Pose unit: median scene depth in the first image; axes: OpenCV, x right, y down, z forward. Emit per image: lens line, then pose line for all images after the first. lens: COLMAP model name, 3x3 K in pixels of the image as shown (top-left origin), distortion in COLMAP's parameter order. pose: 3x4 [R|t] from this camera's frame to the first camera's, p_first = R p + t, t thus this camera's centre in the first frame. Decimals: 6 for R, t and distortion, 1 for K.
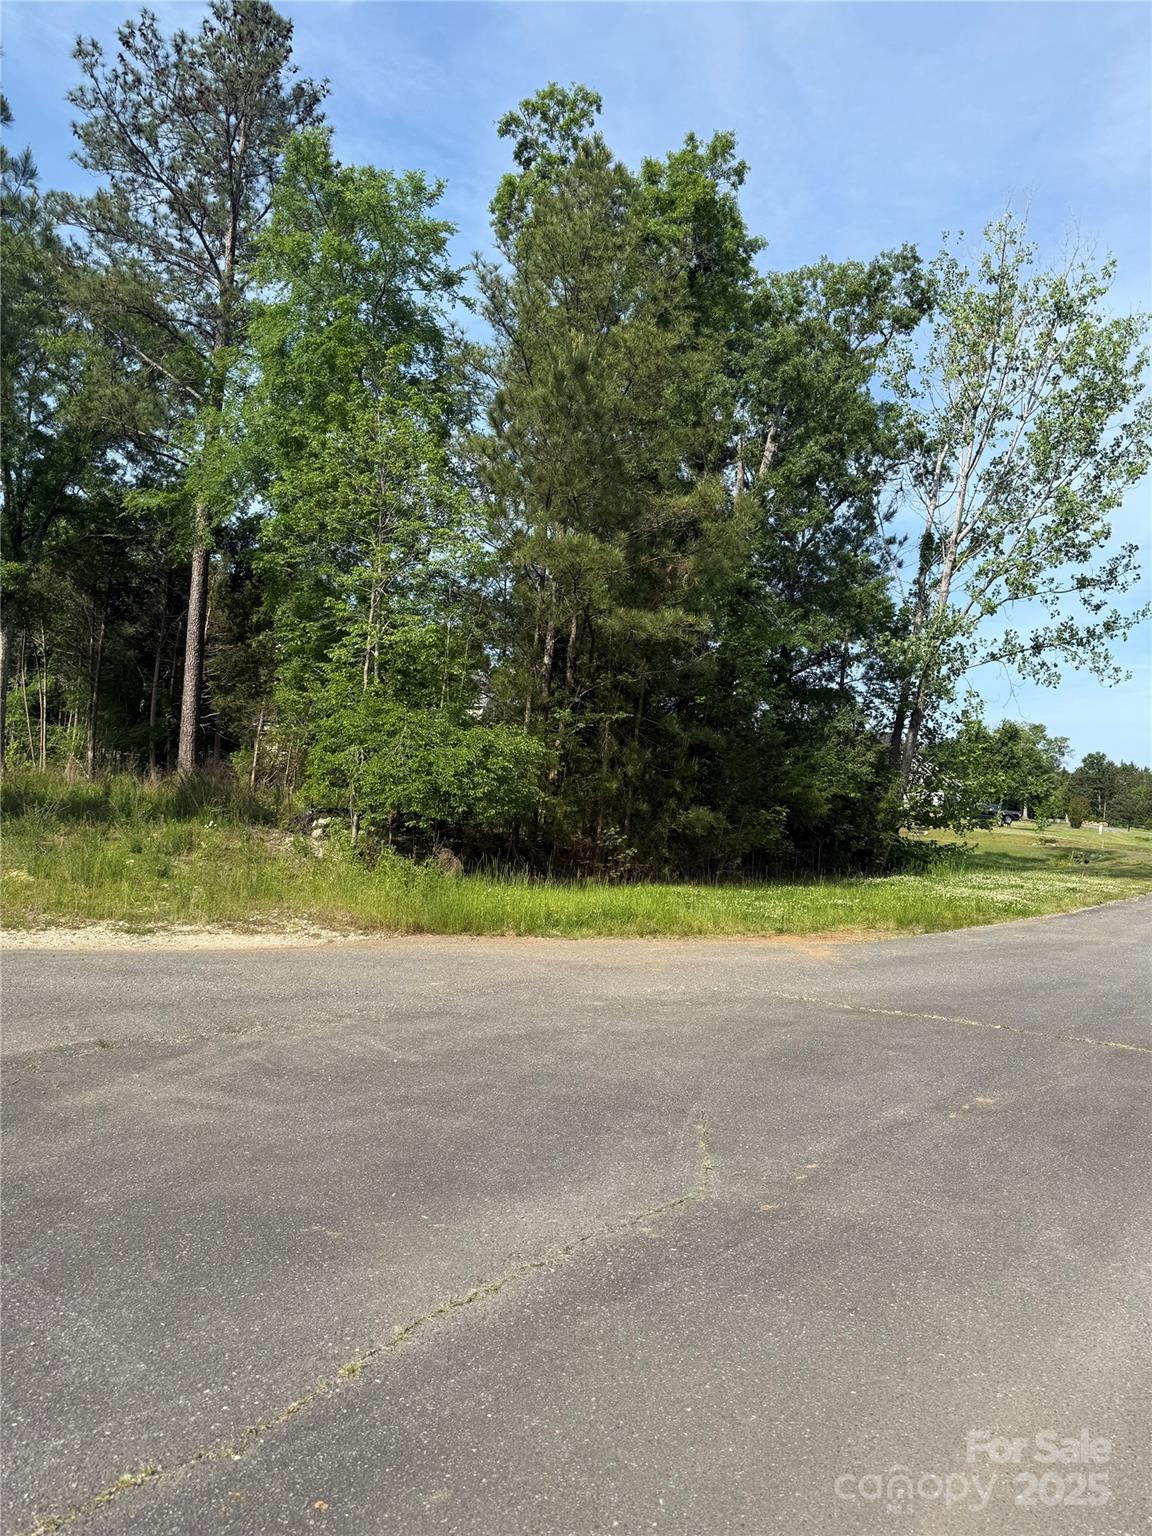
lens RADIAL K [[1063.9, 0, 584.9], [0, 1063.9, 771.1], [0, 0, 1]] dist [0.180913, -0.332374]
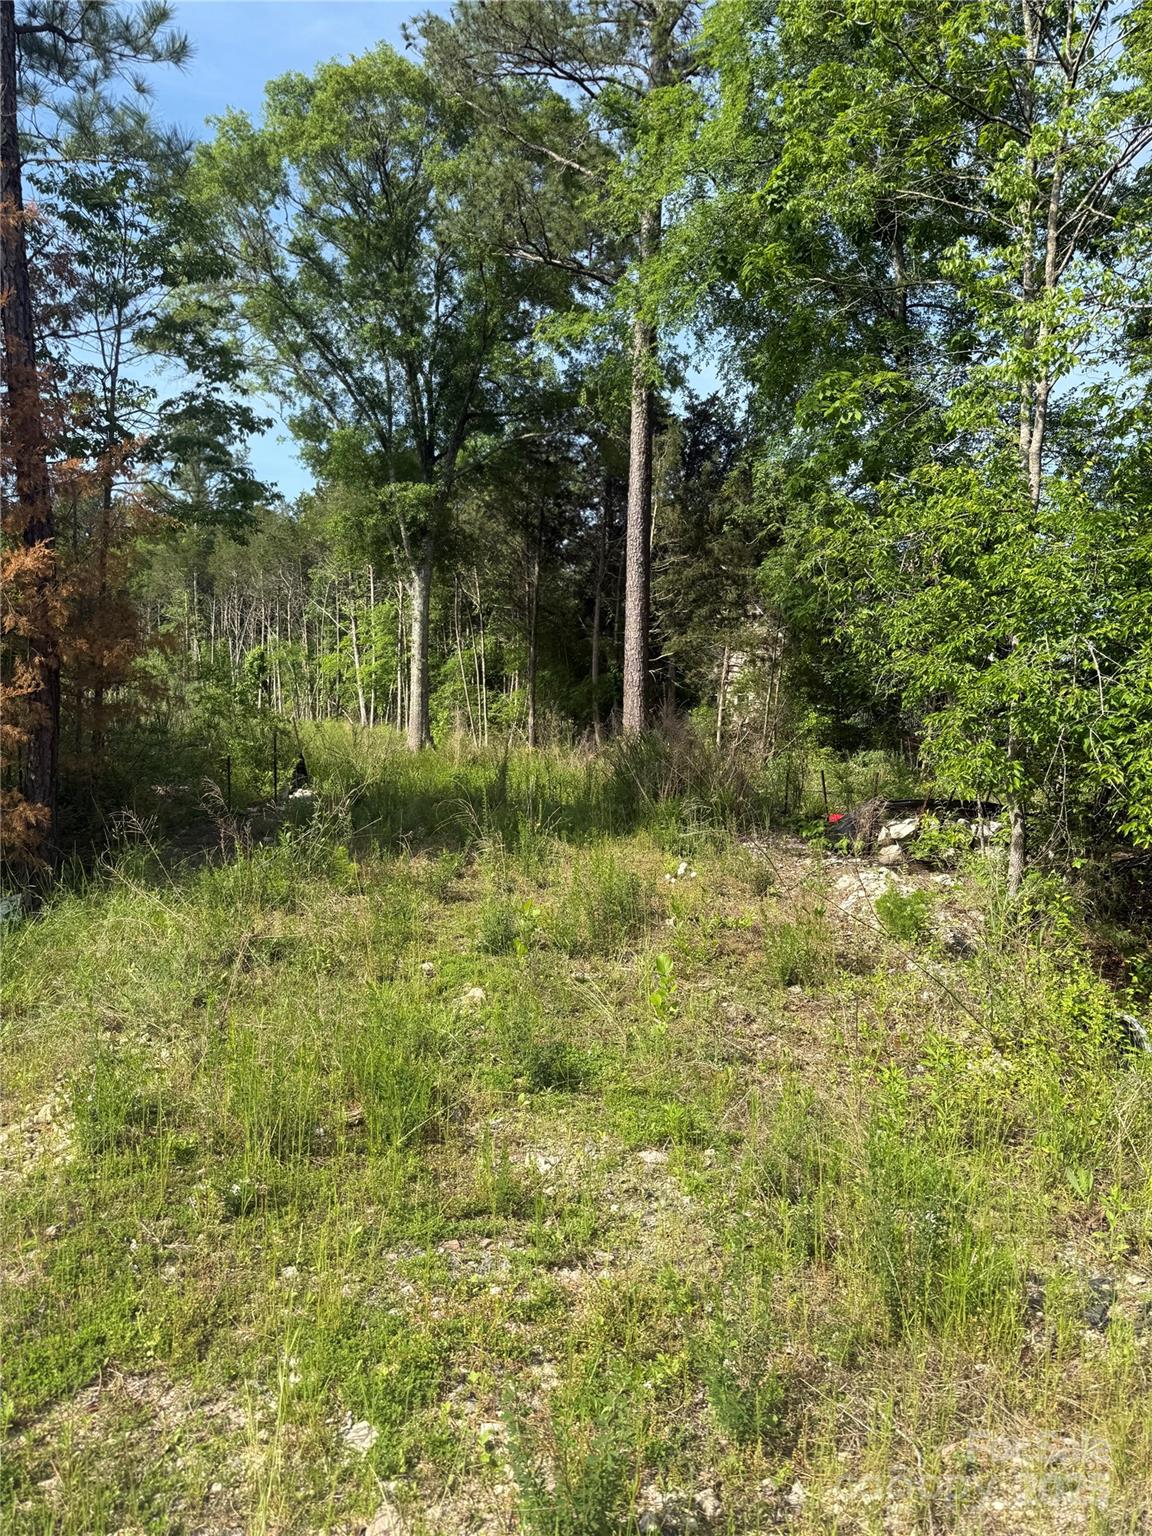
lens RADIAL K [[1063.9, 0, 584.9], [0, 1063.9, 771.1], [0, 0, 1]] dist [0.180913, -0.332374]
pose [[0.917754, -0.033986, -0.395692, -0.117353], [0.048795, 0.998432, 0.027418, 0.001774], [0.394140, -0.044471, 0.917974, 0.331900]]
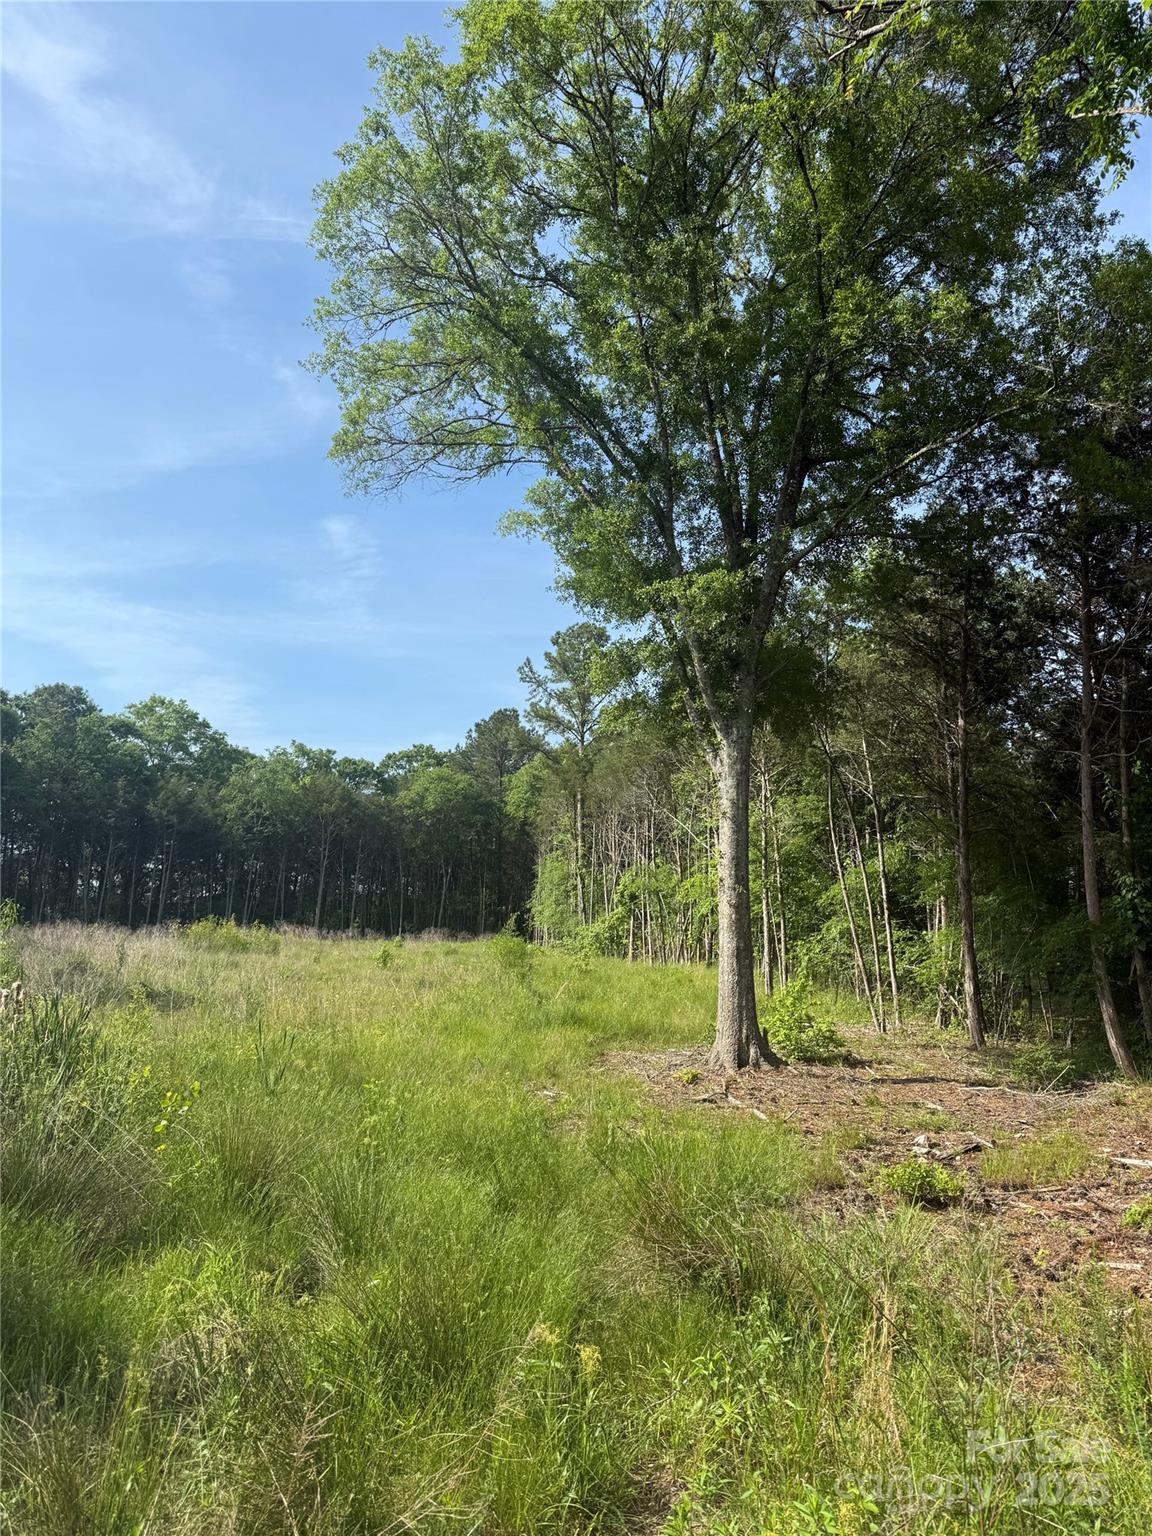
lens RADIAL K [[1063.9, 0, 584.9], [0, 1063.9, 771.1], [0, 0, 1]] dist [0.180913, -0.332374]
pose [[0.688532, -0.178931, -0.702785, -0.278396], [0.054800, 0.979150, -0.195606, -0.031533], [0.723132, 0.096169, 0.683982, 0.690713]]
